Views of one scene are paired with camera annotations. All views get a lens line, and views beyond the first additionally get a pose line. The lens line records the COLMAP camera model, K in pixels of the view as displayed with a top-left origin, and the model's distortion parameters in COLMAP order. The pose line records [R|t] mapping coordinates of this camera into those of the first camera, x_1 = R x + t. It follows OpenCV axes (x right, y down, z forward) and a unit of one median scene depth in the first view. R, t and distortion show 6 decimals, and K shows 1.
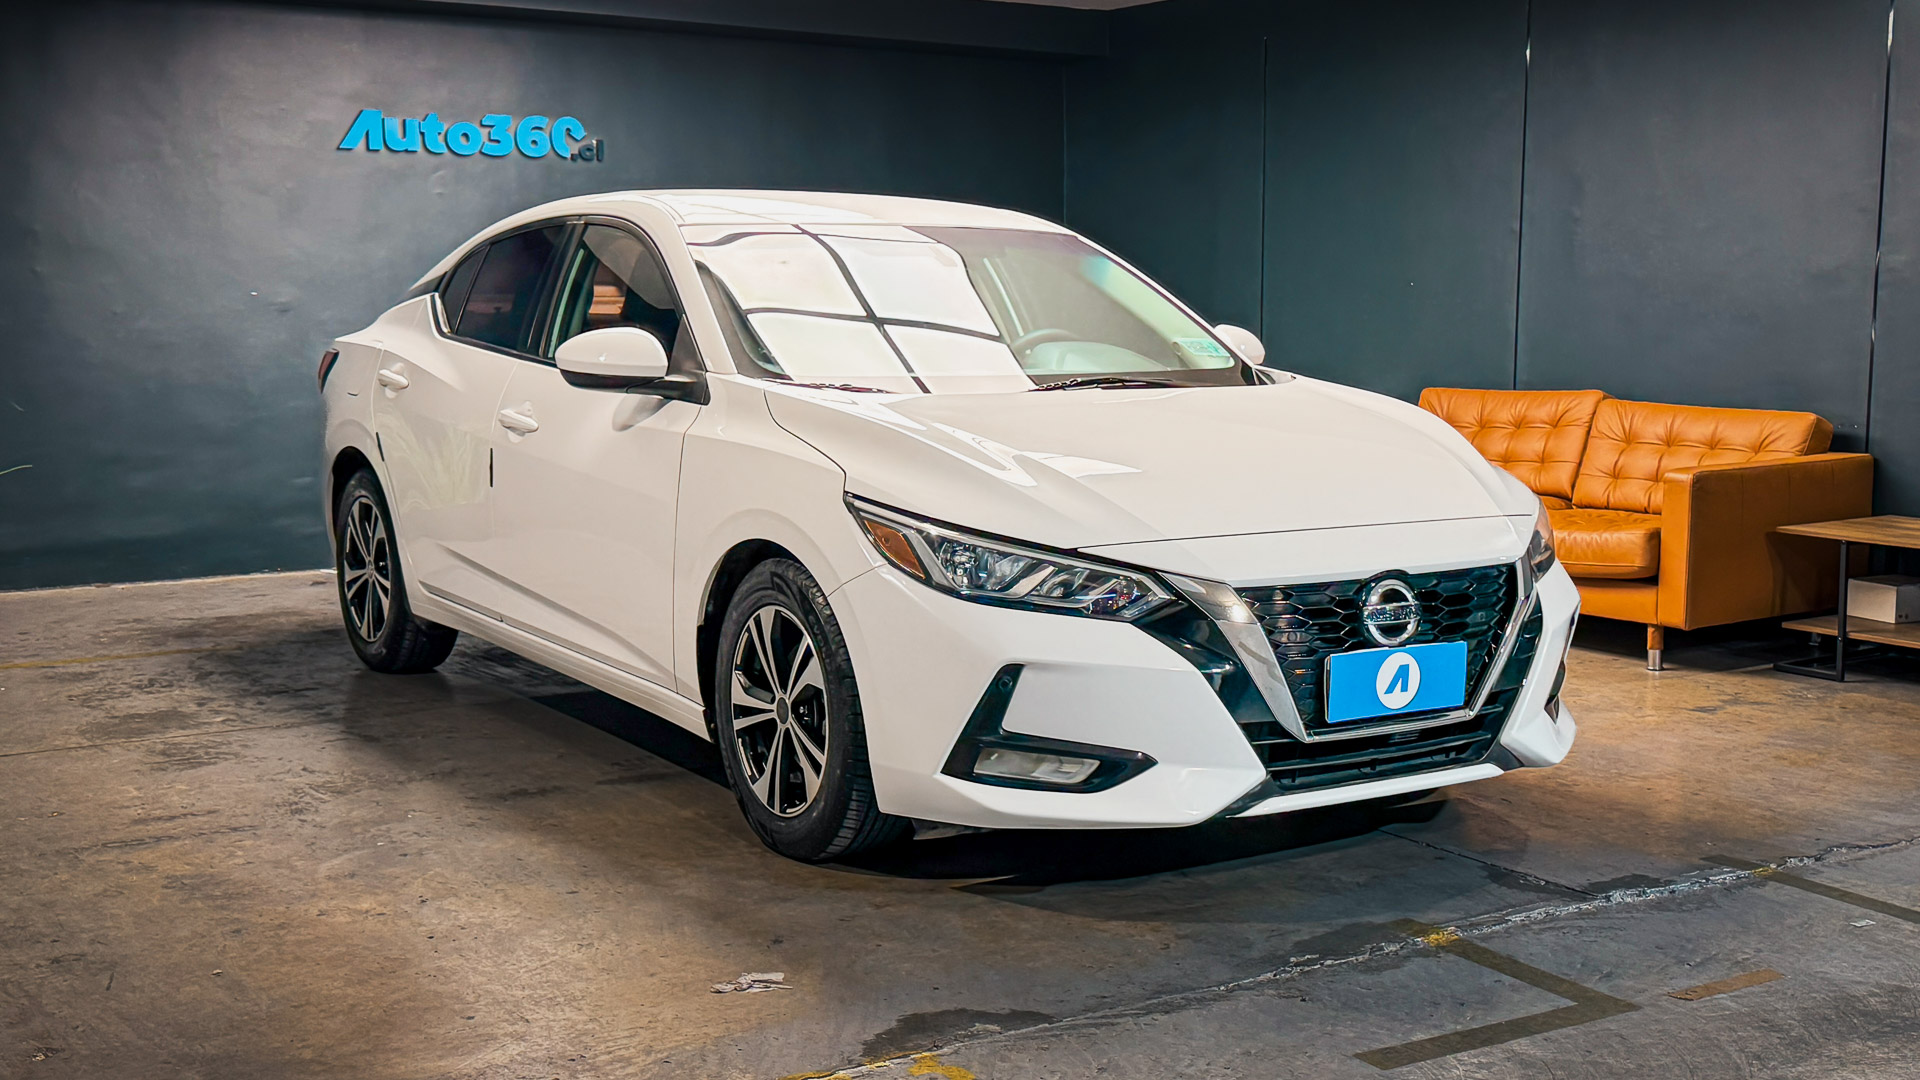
lens RADIAL K [[2083.1, 0, 1079.3], [0, 2083.1, 540.0], [0, 0, 1]] dist [0.122404, -0.115133]
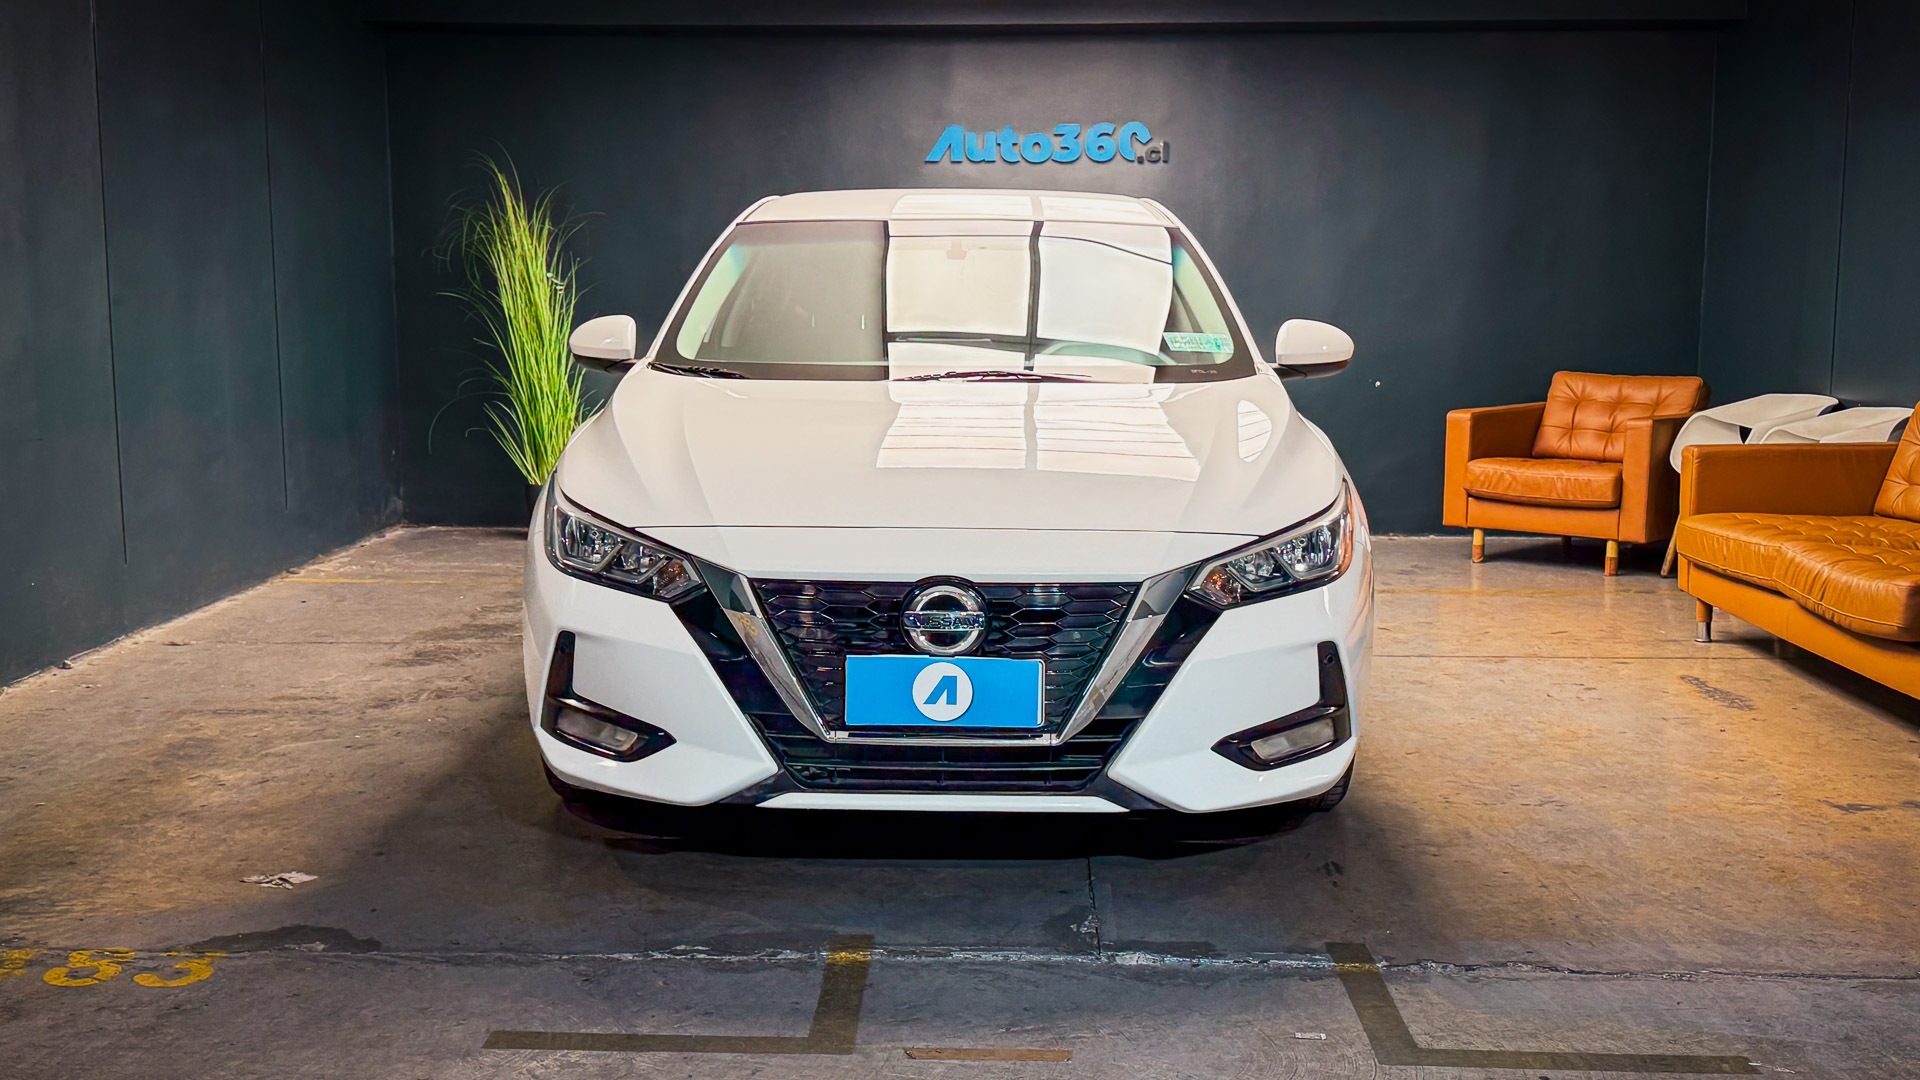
lens RADIAL K [[2083.1, 0, 1079.3], [0, 2083.1, 540.0], [0, 0, 1]] dist [0.122404, -0.115133]
pose [[0.816960, 0.070117, -0.572416, 0.759693], [-0.068444, 0.997354, 0.024484, -0.030088], [0.572619, 0.019176, 0.819598, 0.258485]]
